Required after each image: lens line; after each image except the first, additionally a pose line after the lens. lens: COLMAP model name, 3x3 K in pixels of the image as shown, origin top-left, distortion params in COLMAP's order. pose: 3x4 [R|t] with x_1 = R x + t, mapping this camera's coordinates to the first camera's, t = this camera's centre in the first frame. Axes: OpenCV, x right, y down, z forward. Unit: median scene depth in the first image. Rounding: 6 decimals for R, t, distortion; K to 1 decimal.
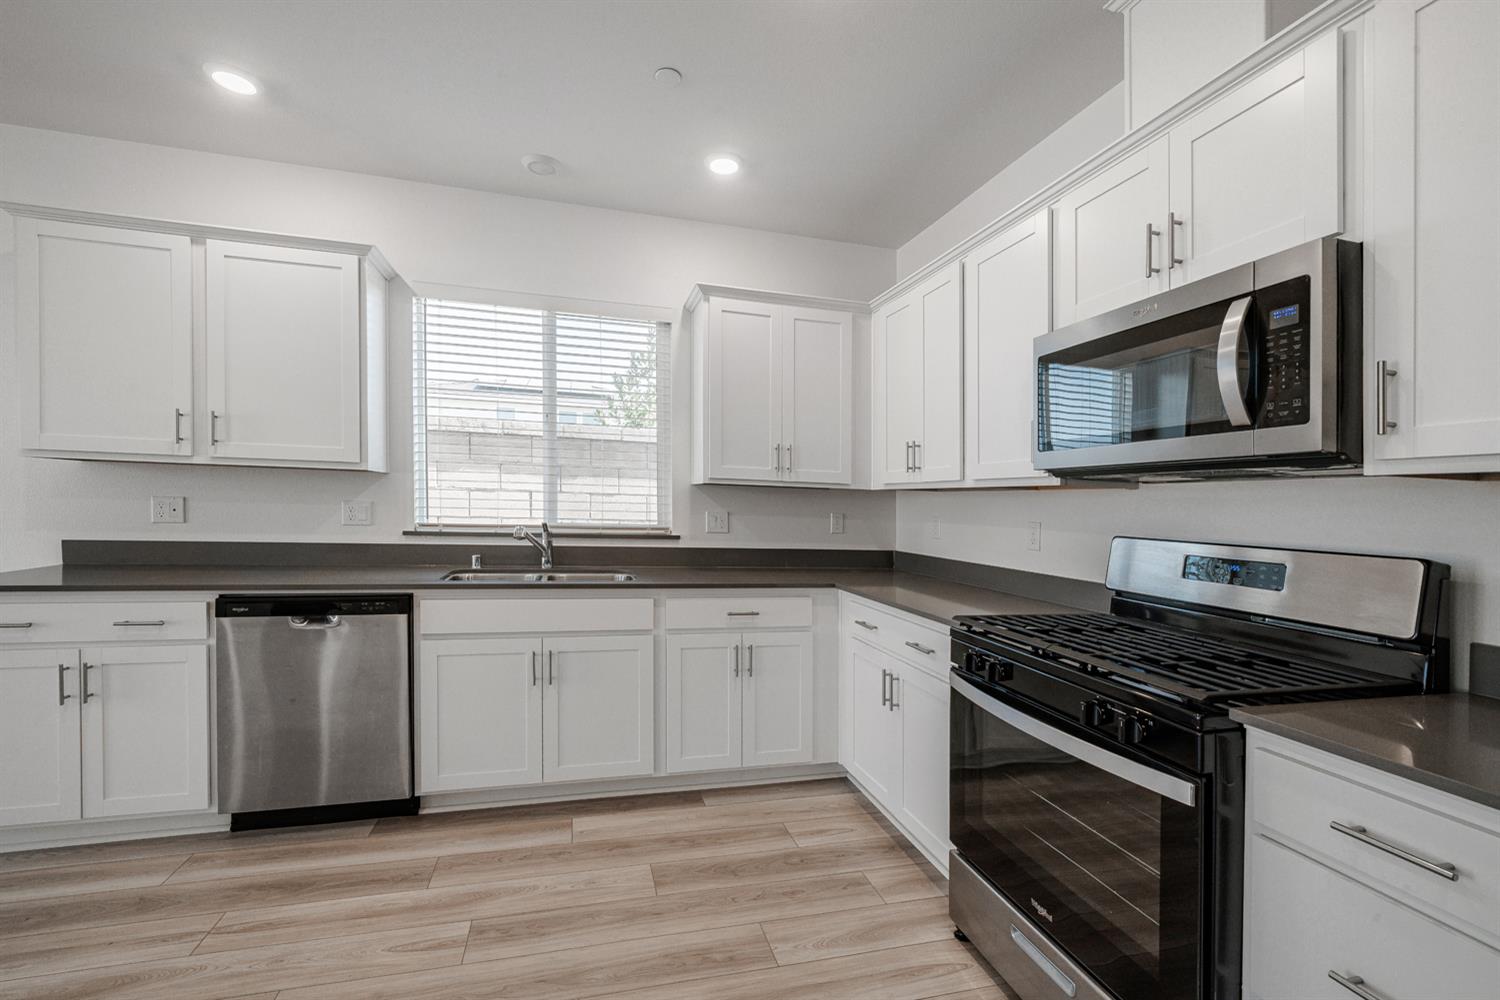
lens RADIAL K [[612.5, 0, 742.3], [0, 612.5, 499.5], [0, 0, 1]] dist [-0.004003, 0.000826]
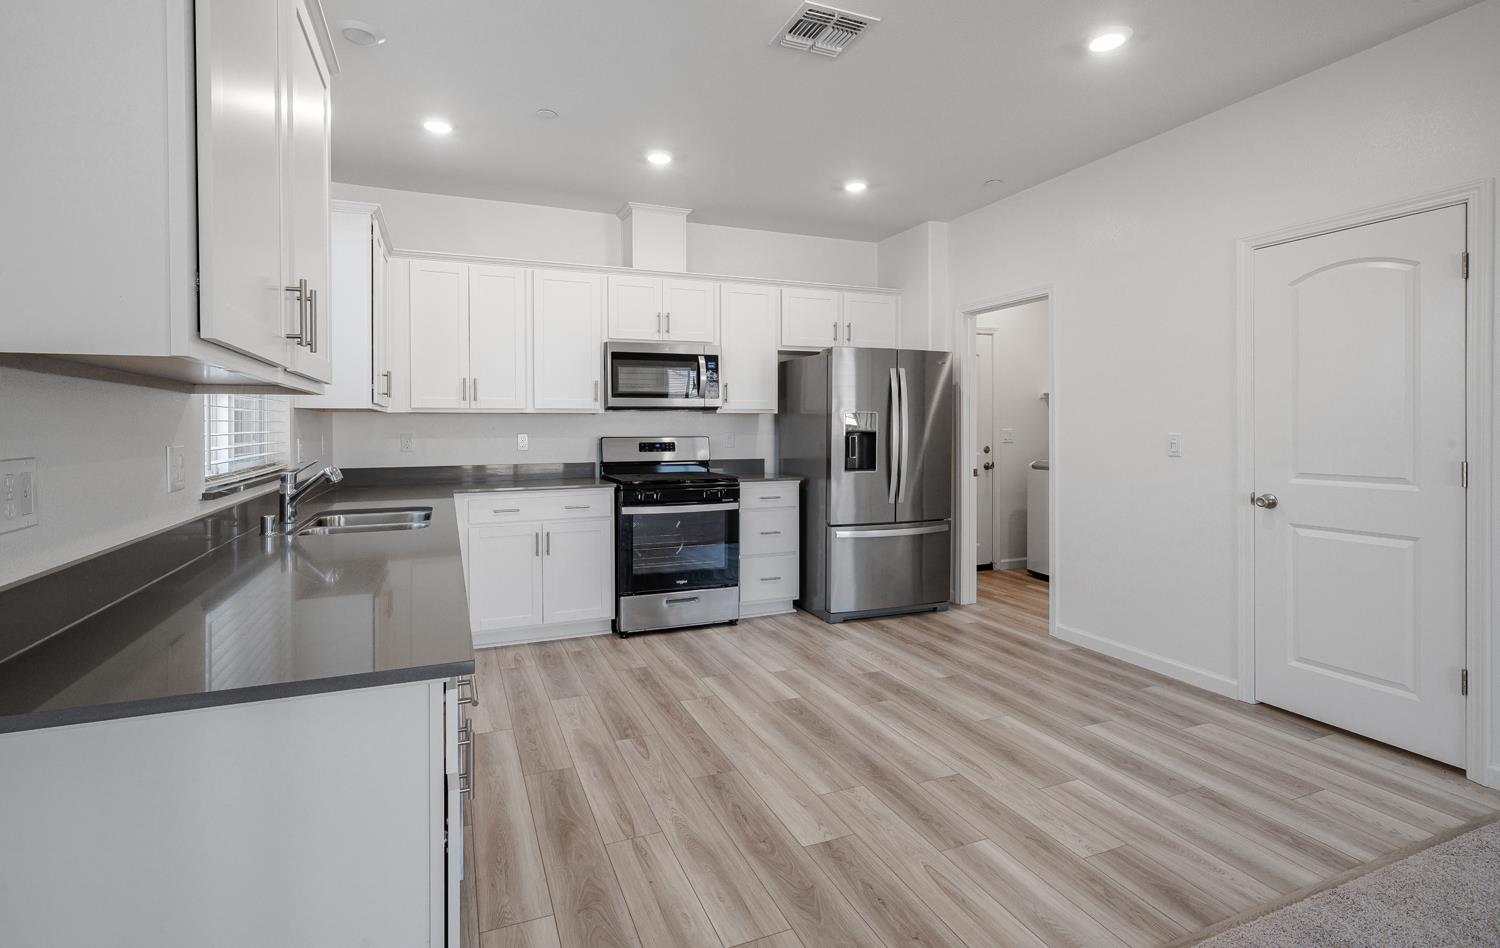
lens RADIAL K [[721.0, 0, 739.9], [0, 721.0, 419.3], [0, 0, 1]] dist [0.005258, 0.000789]
pose [[-0.130867, -0.020151, 0.991195, -1.610408], [-0.005705, 0.999792, 0.019573, -0.044870], [-0.991383, -0.003093, -0.130955, 0.734687]]
